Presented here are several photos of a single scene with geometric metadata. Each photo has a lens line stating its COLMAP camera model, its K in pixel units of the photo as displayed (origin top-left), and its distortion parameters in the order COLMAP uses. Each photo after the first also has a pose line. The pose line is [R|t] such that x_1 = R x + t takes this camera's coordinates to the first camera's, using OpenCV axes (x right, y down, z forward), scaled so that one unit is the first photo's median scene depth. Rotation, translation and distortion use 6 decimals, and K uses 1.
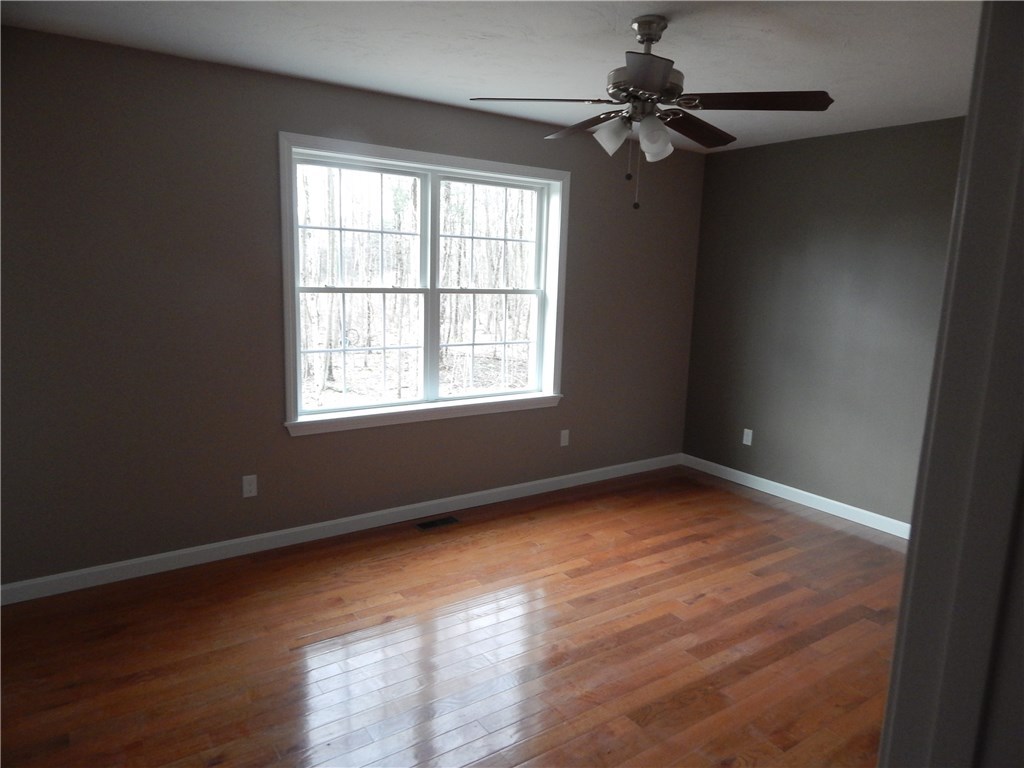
lens RADIAL K [[668.7, 0, 508.2], [0, 668.7, 377.2], [0, 0, 1]] dist [-0.029099, 0.001529]
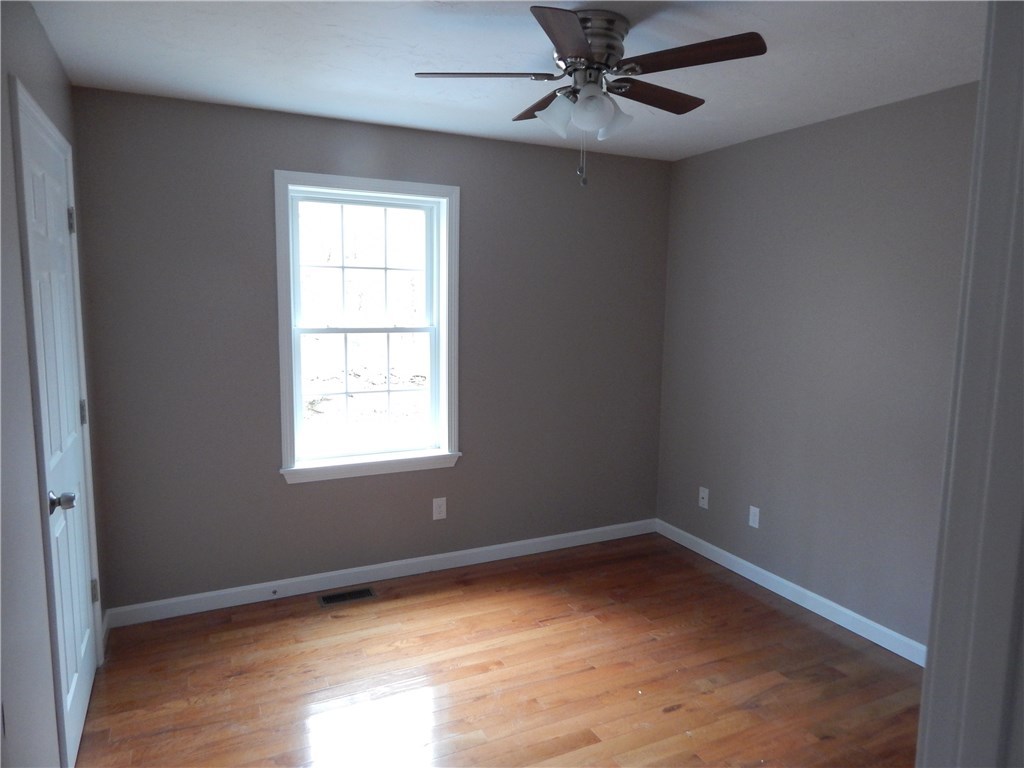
lens RADIAL K [[668.7, 0, 515.4], [0, 668.7, 382.6], [0, 0, 1]] dist [-0.029099, 0.001529]
pose [[0.990968, -0.002851, -0.134066, 0.262848], [-0.003738, 0.998798, -0.048870, -0.020347], [0.134044, 0.048929, 0.989767, 0.185407]]
